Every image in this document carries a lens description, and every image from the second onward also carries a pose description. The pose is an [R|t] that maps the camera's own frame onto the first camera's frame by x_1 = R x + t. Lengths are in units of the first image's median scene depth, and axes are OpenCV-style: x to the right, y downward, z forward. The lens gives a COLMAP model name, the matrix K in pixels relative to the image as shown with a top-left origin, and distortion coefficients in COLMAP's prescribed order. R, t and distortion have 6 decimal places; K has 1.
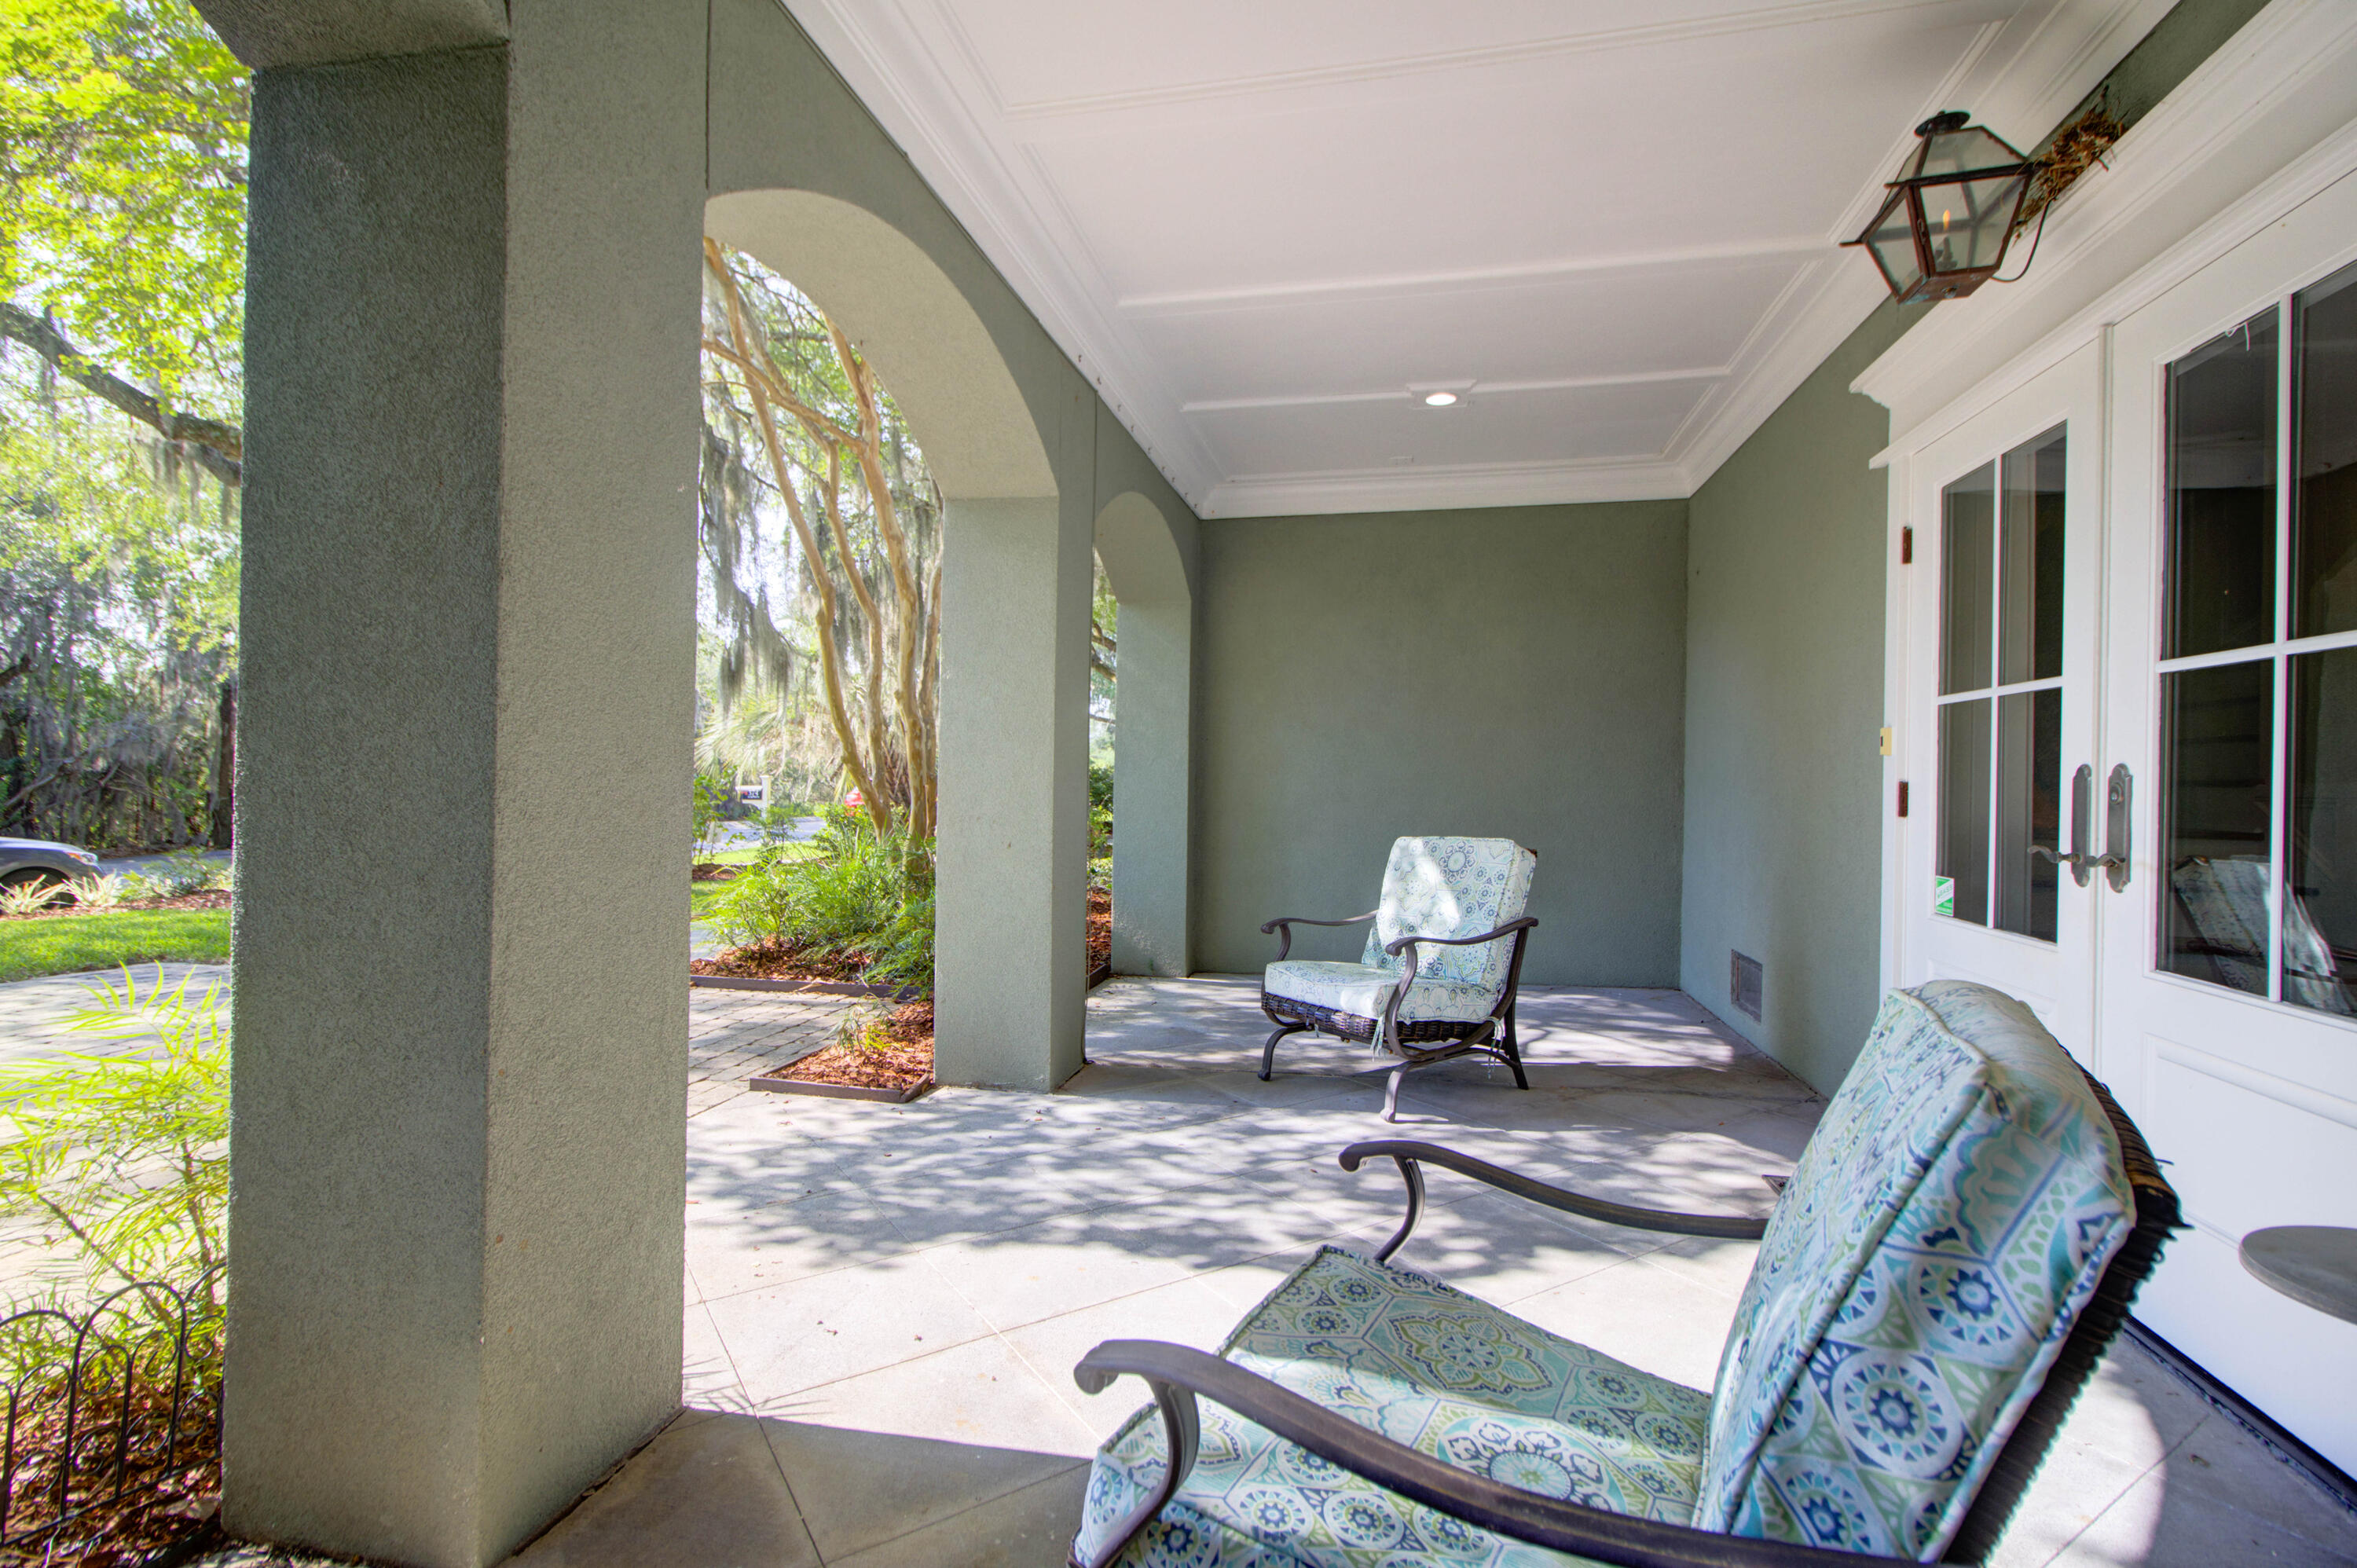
lens RADIAL K [[1091.6, 0, 1184.7], [0, 1091.6, 788.2], [0, 0, 1]] dist [-0.004434, -0.000118]
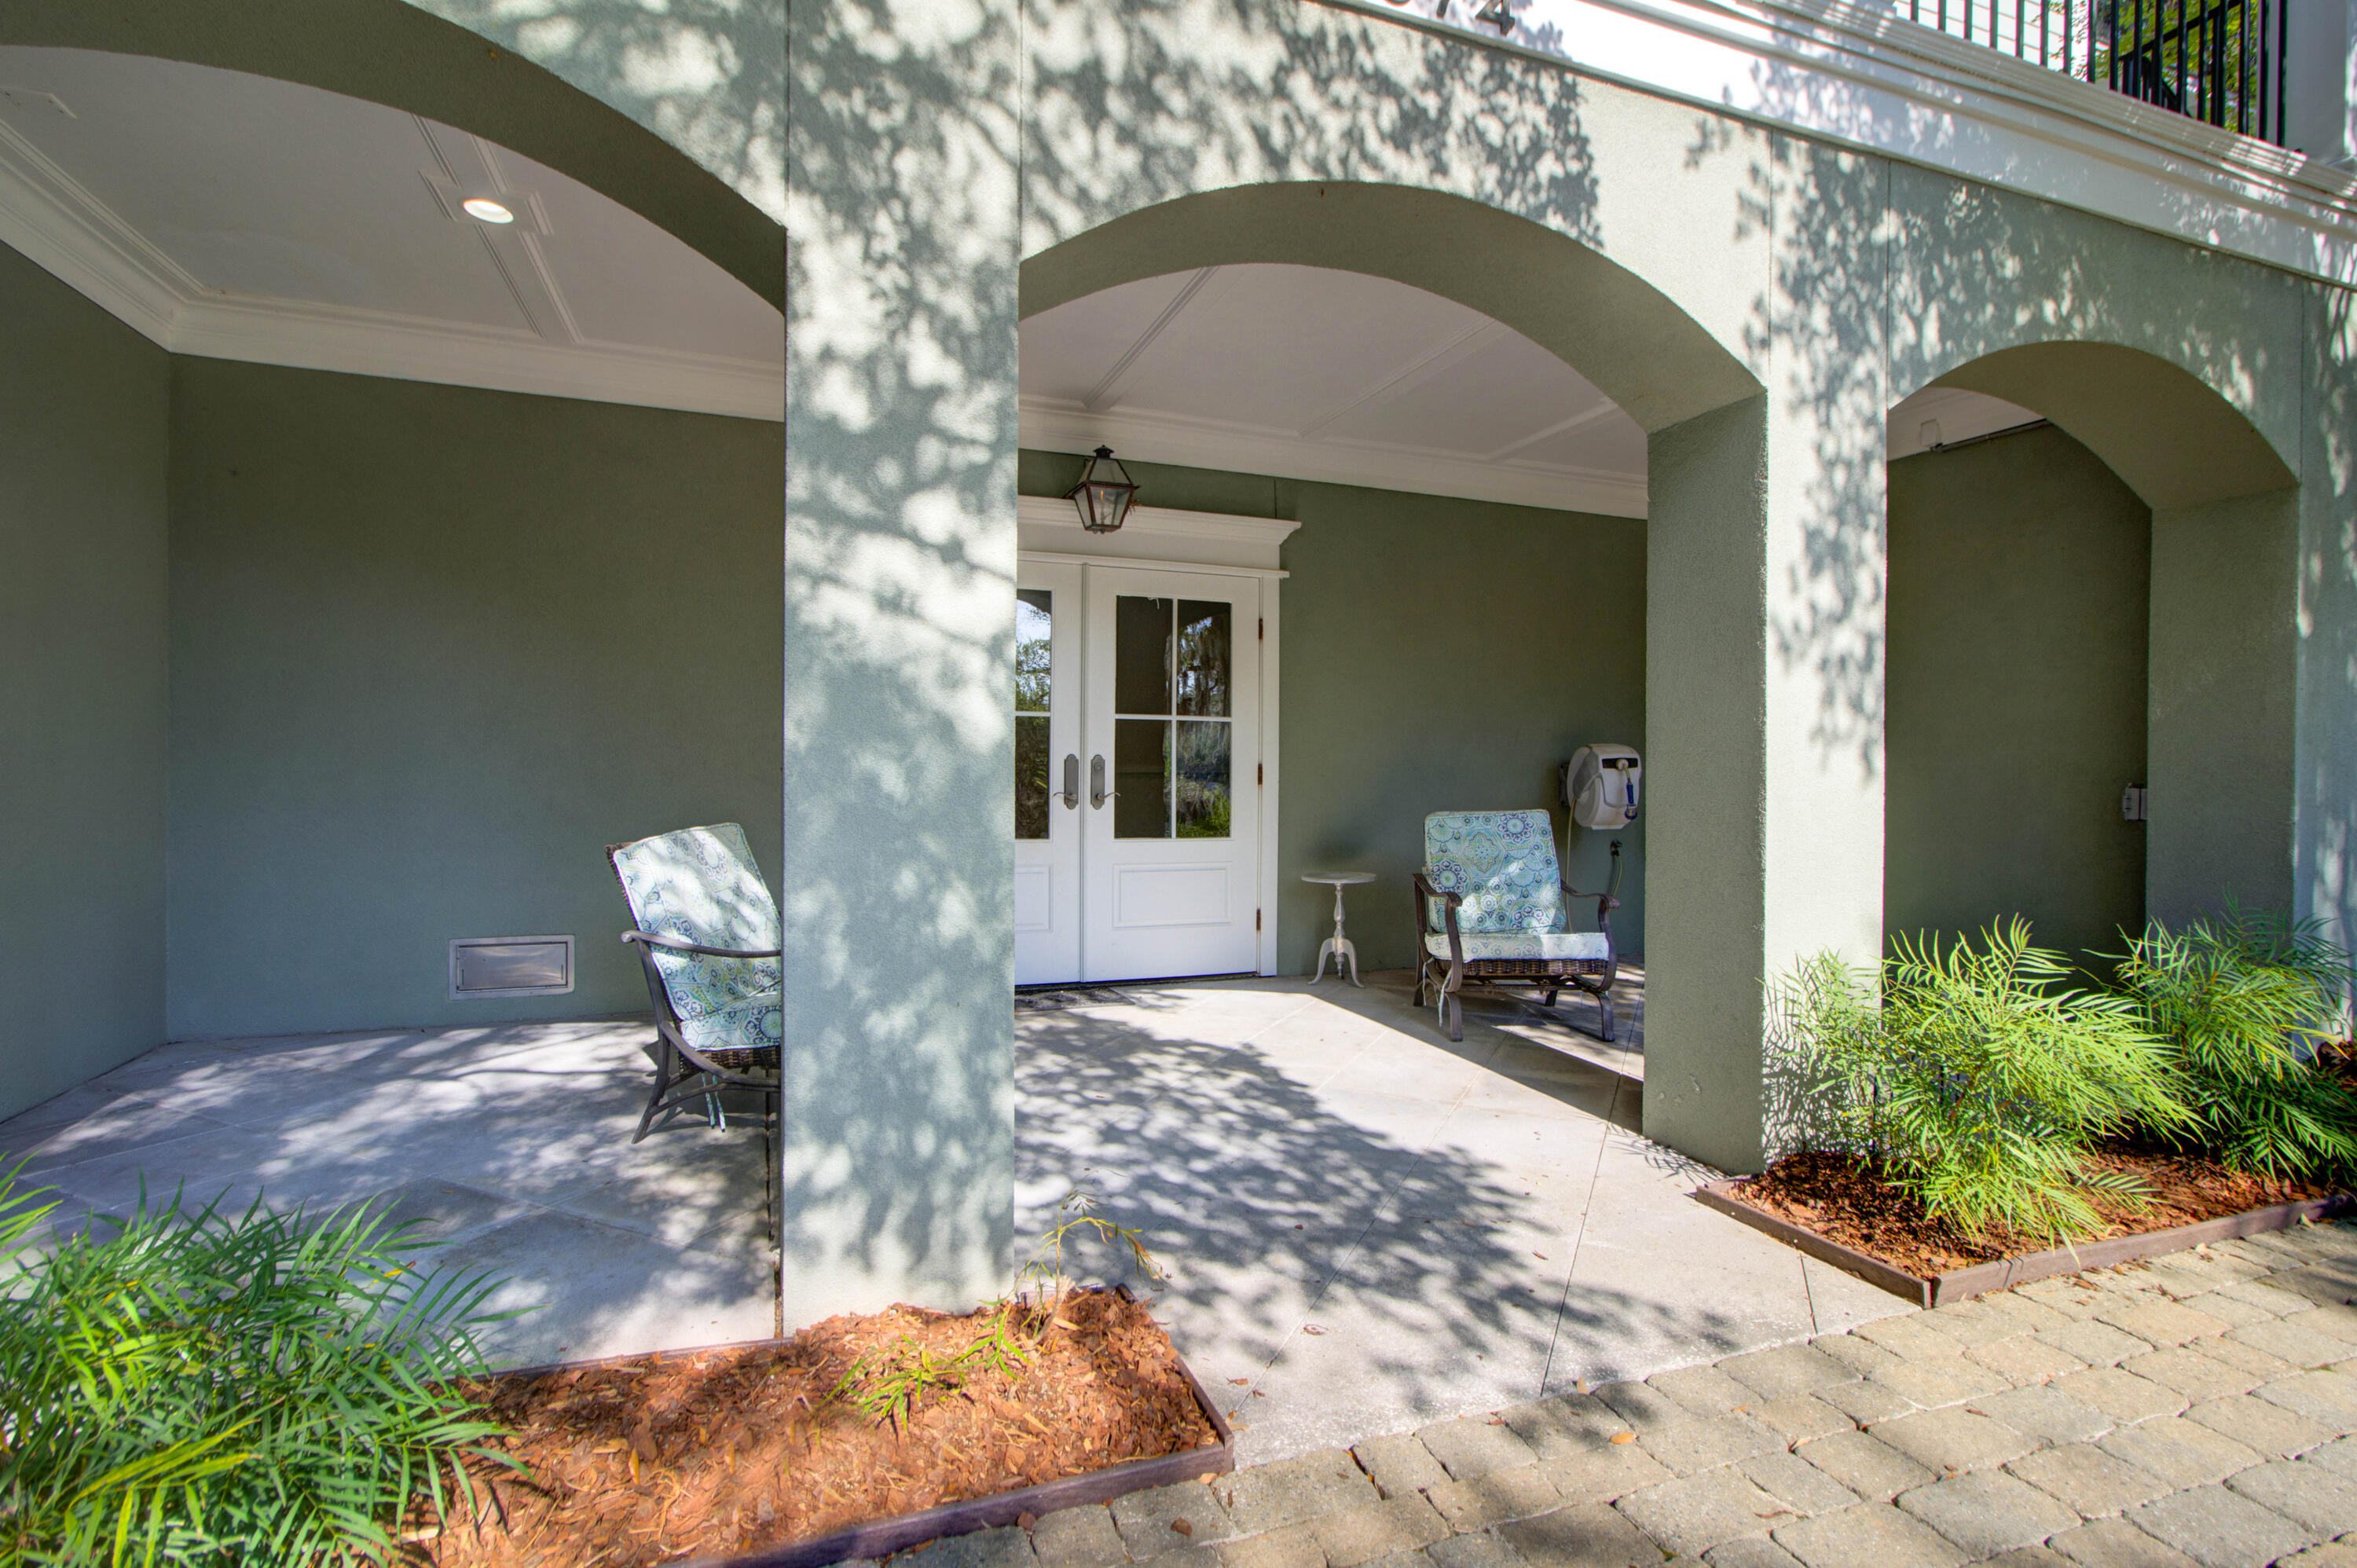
lens RADIAL K [[1091.6, 0, 1183.2], [0, 1091.6, 776.6], [0, 0, 1]] dist [-0.004434, -0.000118]
pose [[-0.520586, -0.022225, 0.853520, -0.964911], [-0.013222, 0.999751, 0.017969, -0.014802], [-0.853707, -0.001930, -0.520750, 1.571646]]
